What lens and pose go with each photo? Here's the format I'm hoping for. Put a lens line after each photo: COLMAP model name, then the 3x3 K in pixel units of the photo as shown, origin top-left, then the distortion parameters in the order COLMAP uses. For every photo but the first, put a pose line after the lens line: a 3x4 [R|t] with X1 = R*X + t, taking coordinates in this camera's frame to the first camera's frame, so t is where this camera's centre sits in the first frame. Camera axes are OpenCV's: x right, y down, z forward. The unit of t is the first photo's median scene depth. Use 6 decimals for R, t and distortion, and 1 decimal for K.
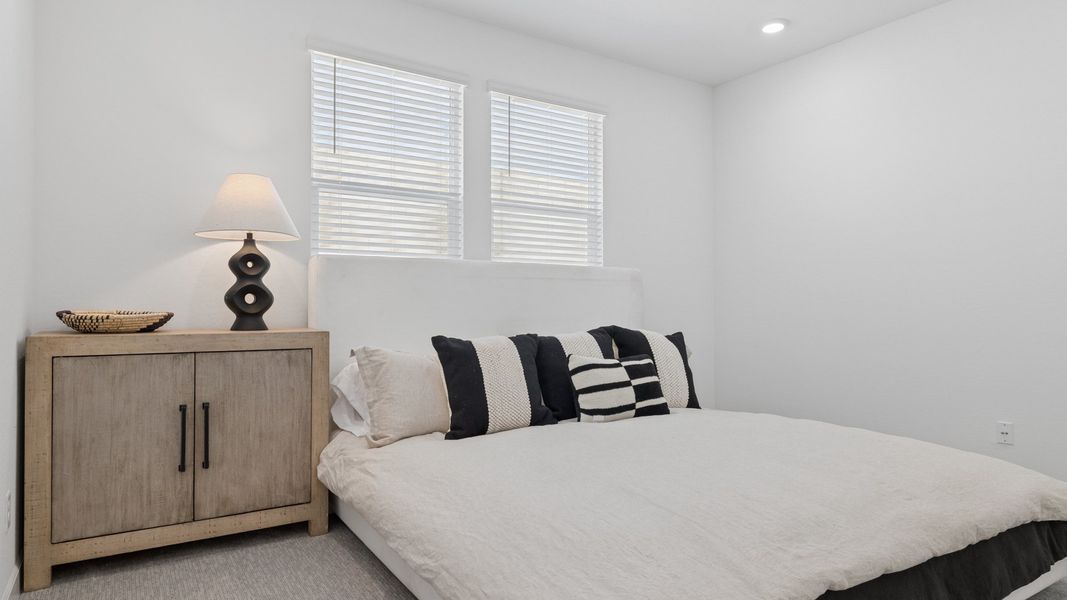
lens RADIAL K [[643.8, 0, 536.8], [0, 643.8, 296.9], [0, 0, 1]] dist [0.000790, -0.000776]
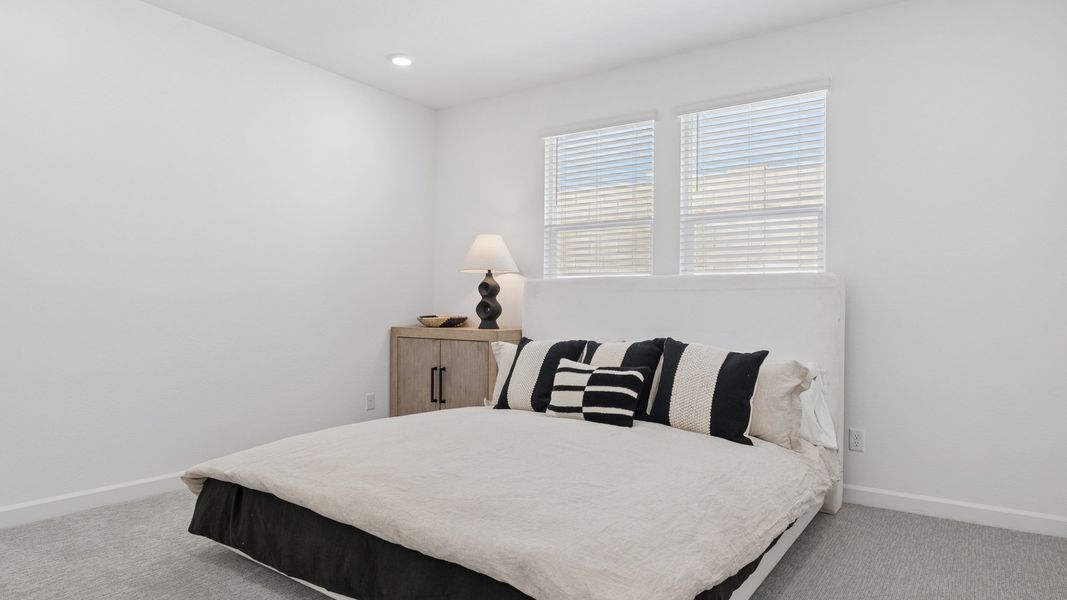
lens RADIAL K [[643.8, 0, 537.0], [0, 643.8, 304.4], [0, 0, 1]] dist [0.000790, -0.000776]
pose [[0.346871, -0.004710, -0.937901, 1.136173], [0.003458, 0.999987, -0.003743, -0.003997], [0.937906, -0.001945, 0.346883, 0.549033]]
